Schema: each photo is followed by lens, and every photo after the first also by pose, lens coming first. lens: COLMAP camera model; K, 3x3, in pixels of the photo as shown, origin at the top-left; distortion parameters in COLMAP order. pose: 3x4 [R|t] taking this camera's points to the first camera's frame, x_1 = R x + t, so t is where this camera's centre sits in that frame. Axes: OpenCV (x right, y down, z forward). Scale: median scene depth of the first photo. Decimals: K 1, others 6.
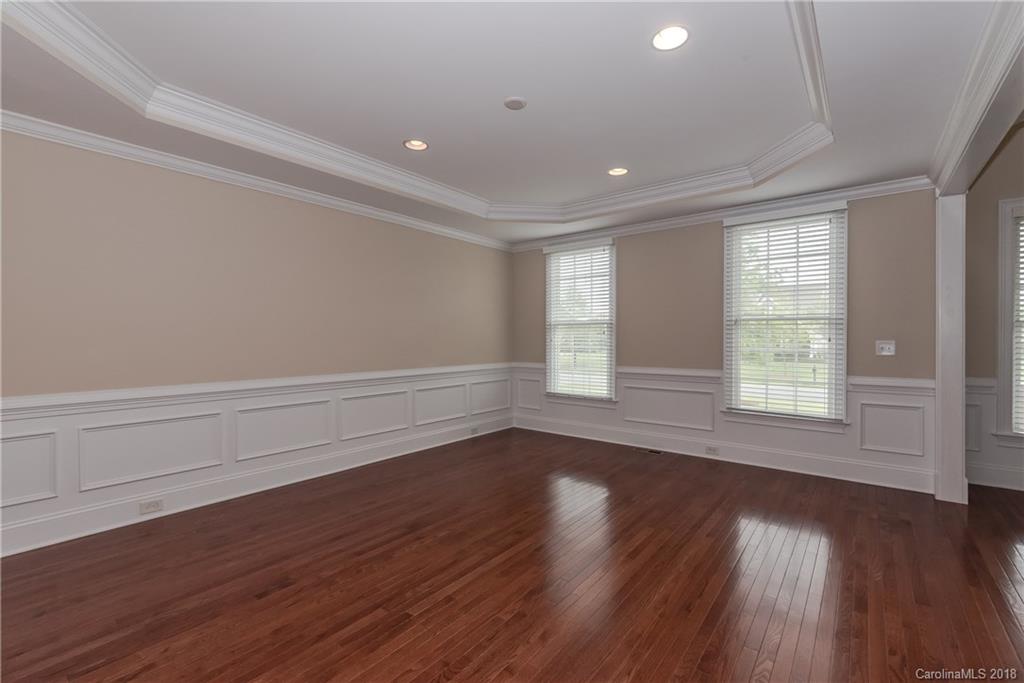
lens RADIAL K [[444.7, 0, 512.0], [0, 444.7, 341.5], [0, 0, 1]] dist [-0.000796, -0.000054]
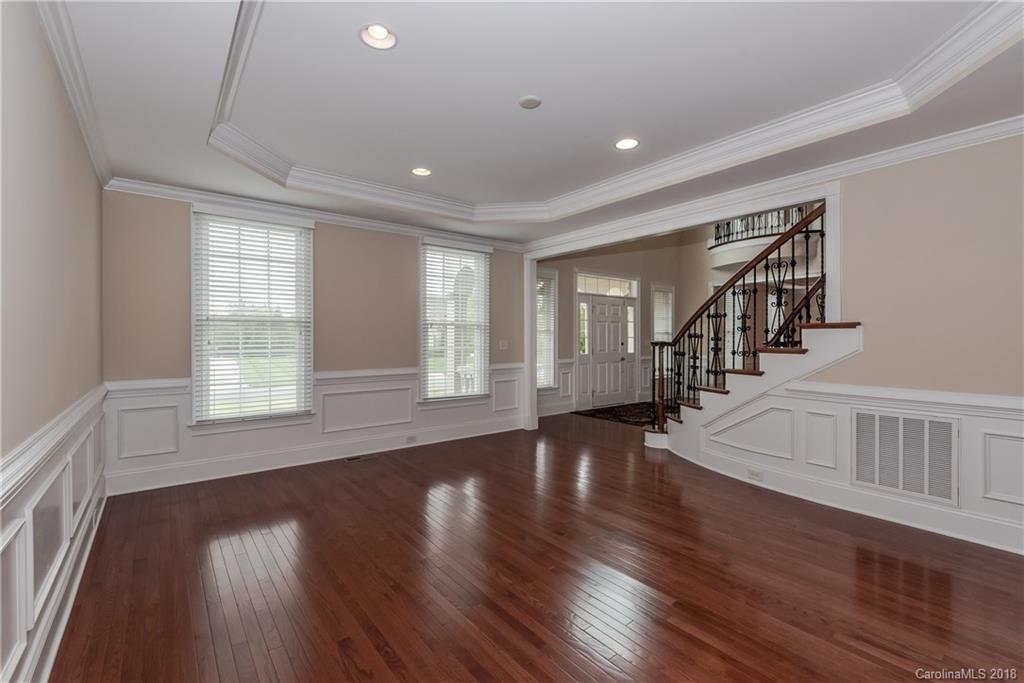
lens RADIAL K [[447.4, 0, 512.0], [0, 447.4, 341.5], [0, 0, 1]] dist [0.029052, 0.000005]
pose [[0.231854, -0.005648, 0.972734, -0.521130], [0.010298, 0.999941, 0.003351, -0.002670], [-0.972696, 0.009241, 0.231899, 0.431078]]
